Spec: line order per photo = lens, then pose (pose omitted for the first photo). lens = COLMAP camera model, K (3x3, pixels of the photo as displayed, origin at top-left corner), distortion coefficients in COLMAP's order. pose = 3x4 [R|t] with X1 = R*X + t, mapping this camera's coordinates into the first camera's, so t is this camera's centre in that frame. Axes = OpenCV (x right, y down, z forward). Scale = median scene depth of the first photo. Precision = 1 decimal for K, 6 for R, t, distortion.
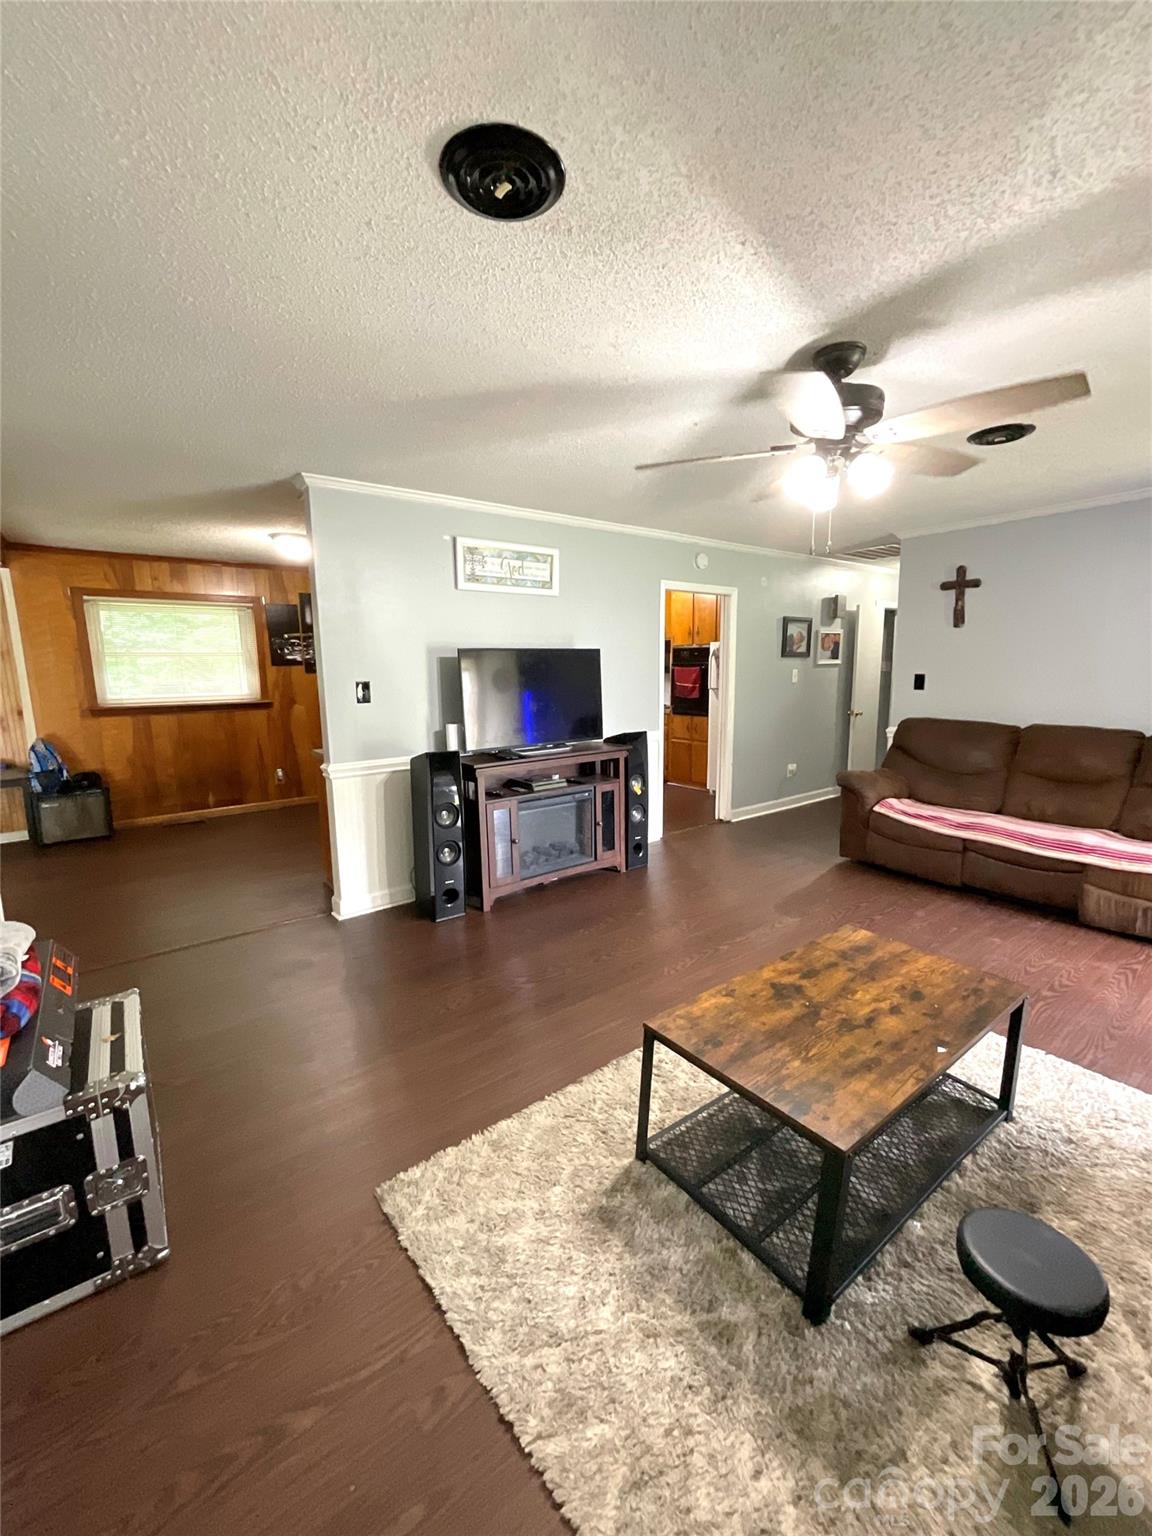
lens RADIAL K [[624.6, 0, 580.0], [0, 624.6, 773.4], [0, 0, 1]] dist [-0.003937, 0.000082]
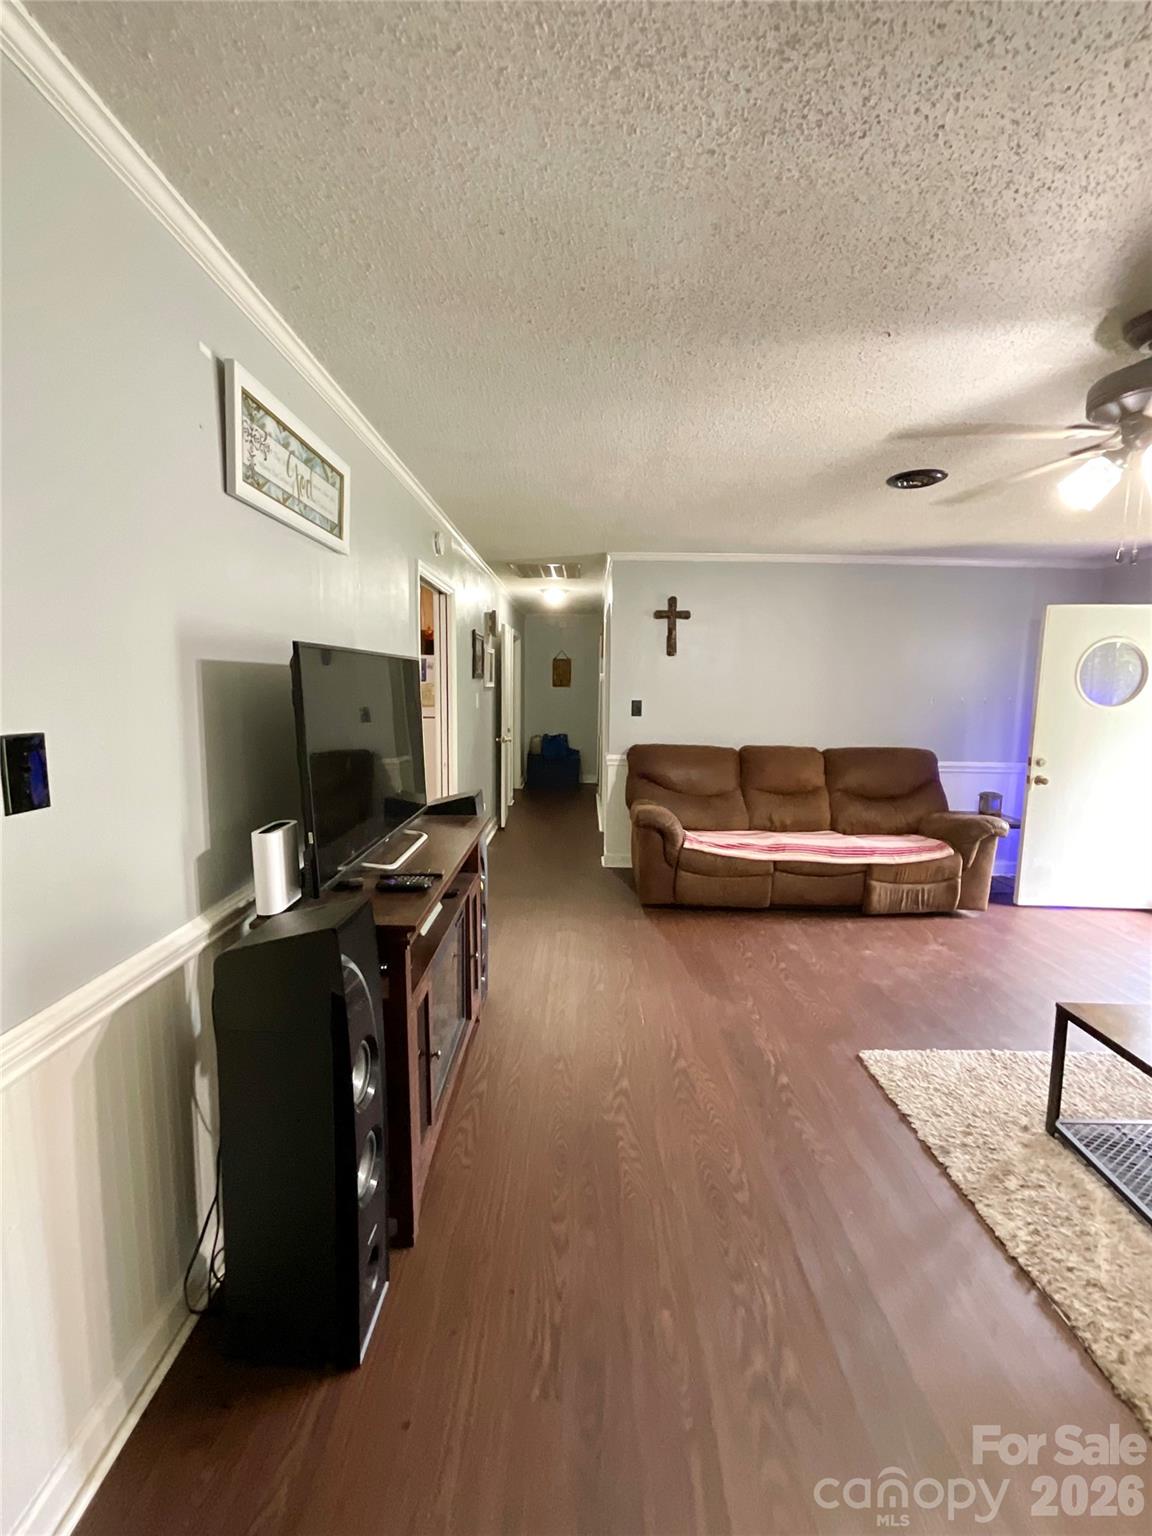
lens RADIAL K [[624.6, 0, 570.1], [0, 624.6, 769.9], [0, 0, 1]] dist [-0.003937, 0.000082]
pose [[0.624349, -0.085674, 0.776433, -0.363862], [0.112972, 0.993421, 0.018774, -0.096345], [-0.772933, 0.075994, 0.629920, 0.561240]]
